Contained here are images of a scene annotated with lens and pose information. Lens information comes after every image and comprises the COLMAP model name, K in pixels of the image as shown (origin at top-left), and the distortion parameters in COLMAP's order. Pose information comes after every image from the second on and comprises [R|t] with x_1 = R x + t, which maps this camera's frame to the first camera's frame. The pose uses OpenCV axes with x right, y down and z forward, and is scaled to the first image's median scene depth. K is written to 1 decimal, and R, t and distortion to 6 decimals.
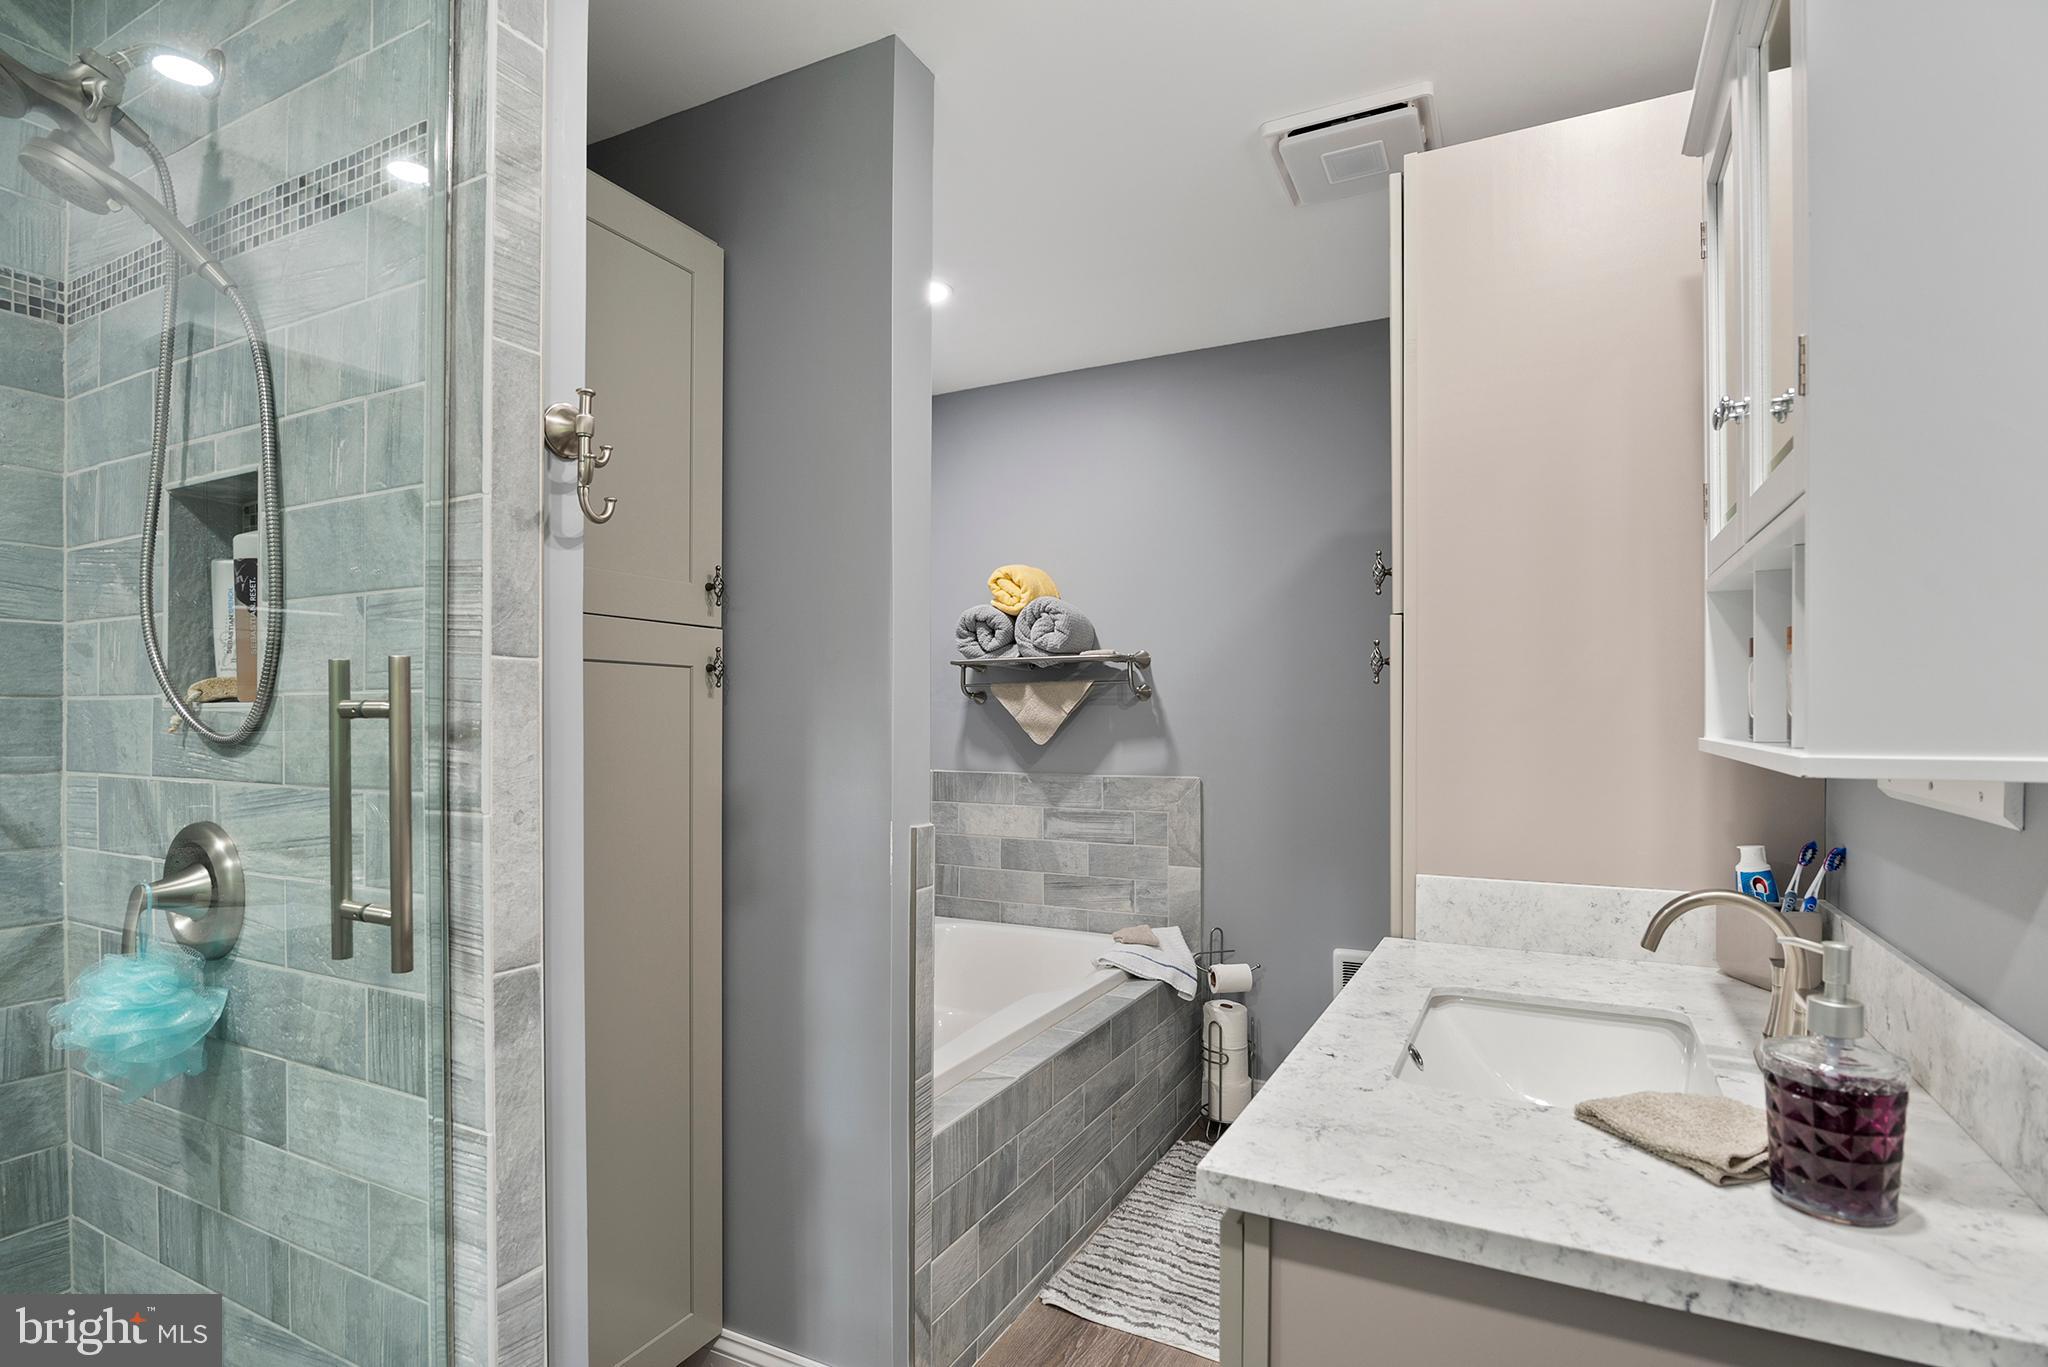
lens RADIAL K [[1007.0, 0, 1059.2], [0, 1007.0, 715.6], [0, 0, 1]] dist [-0.015855, 0.000839]
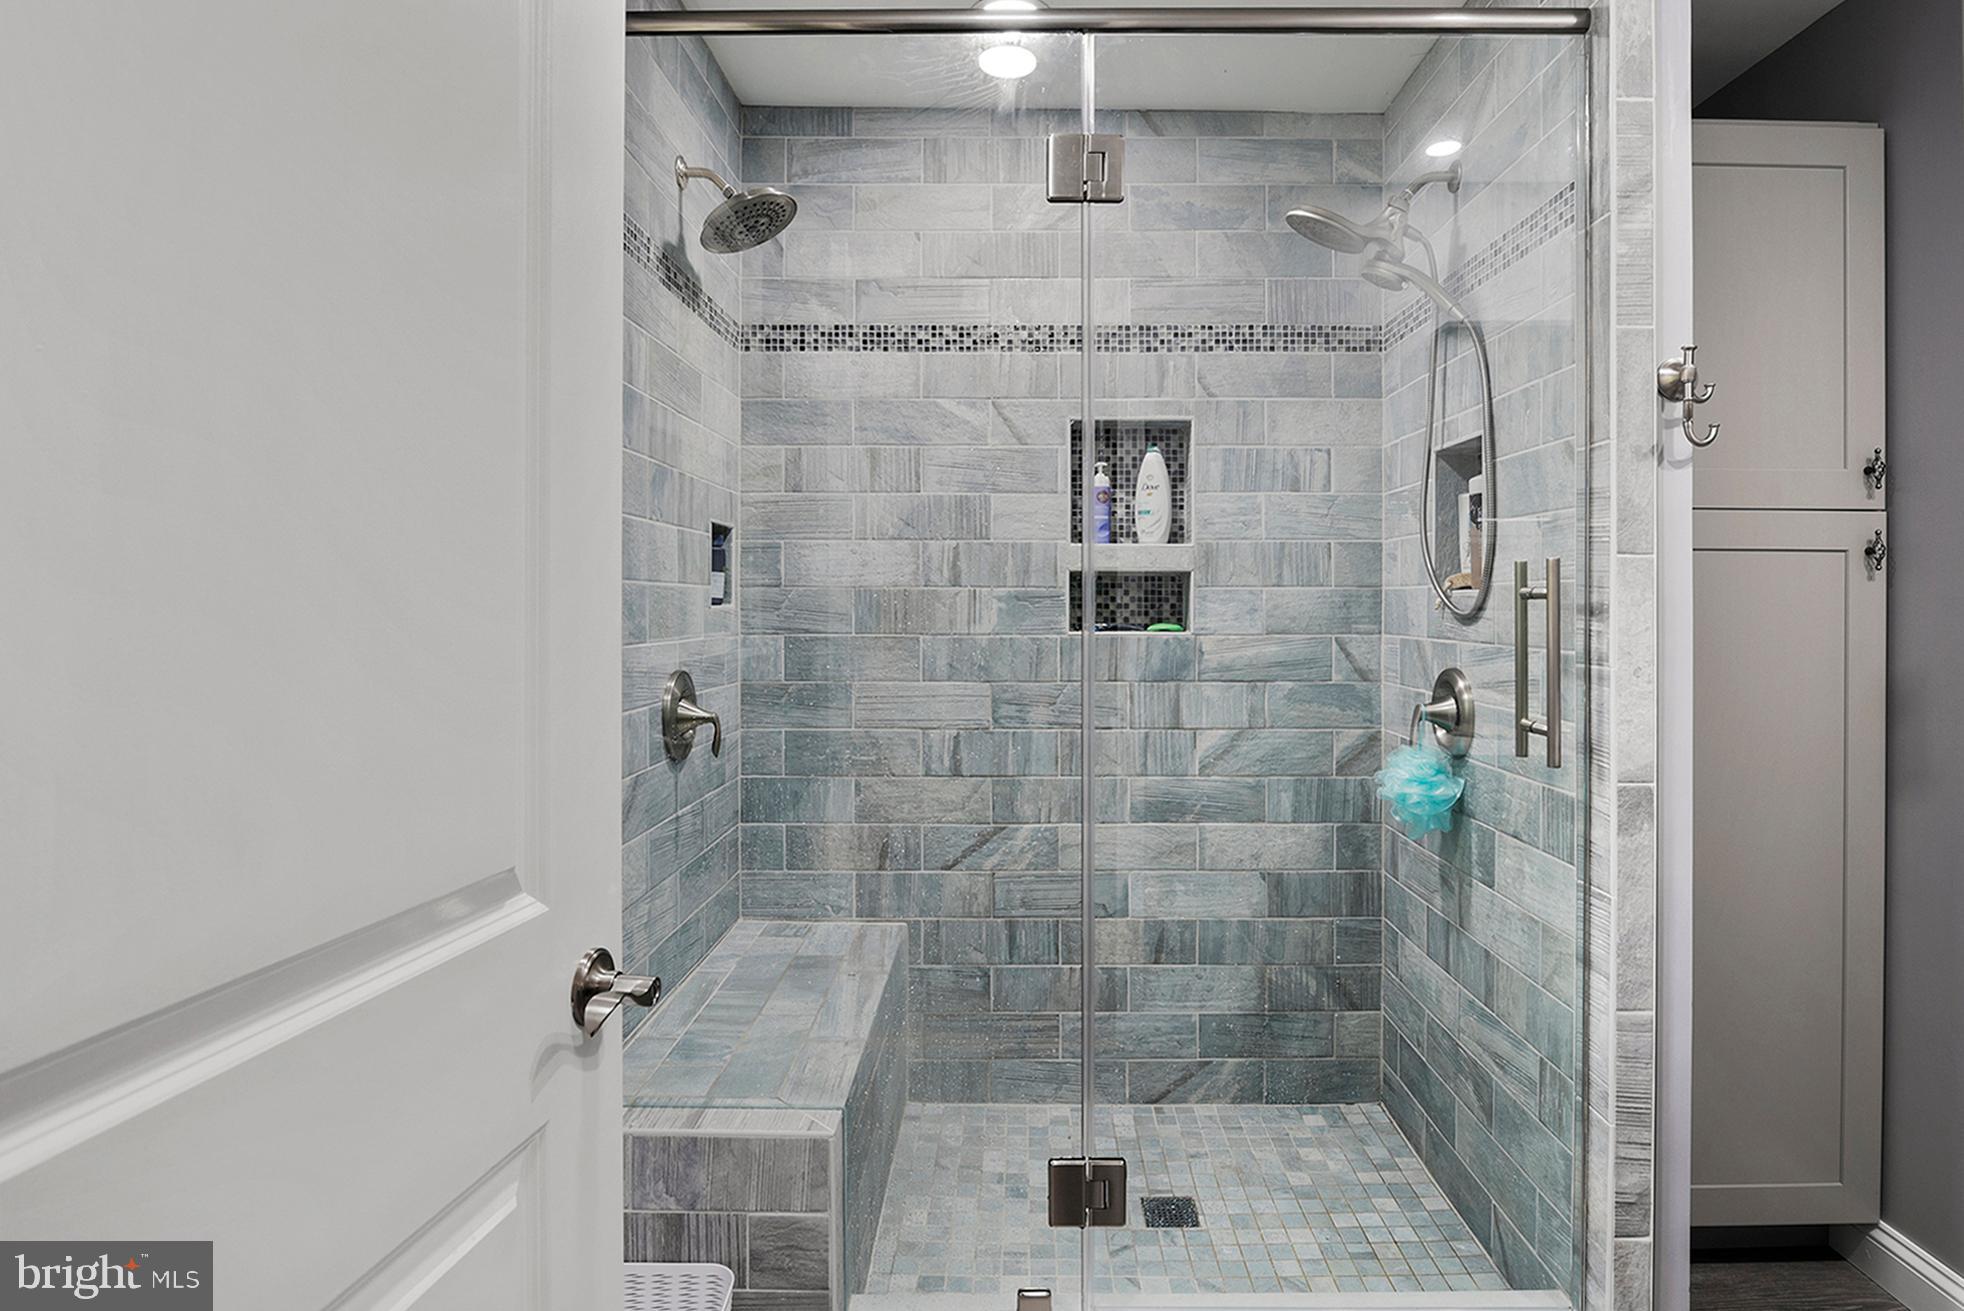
lens RADIAL K [[965.7, 0, 1050.6], [0, 965.7, 605.5], [0, 0, 1]] dist [-0.015855, 0.000839]
pose [[0.437146, 0.005479, -0.899374, 0.238139], [-0.001006, 0.999984, 0.005603, 0.003648], [0.899390, -0.001545, 0.437145, -0.239816]]
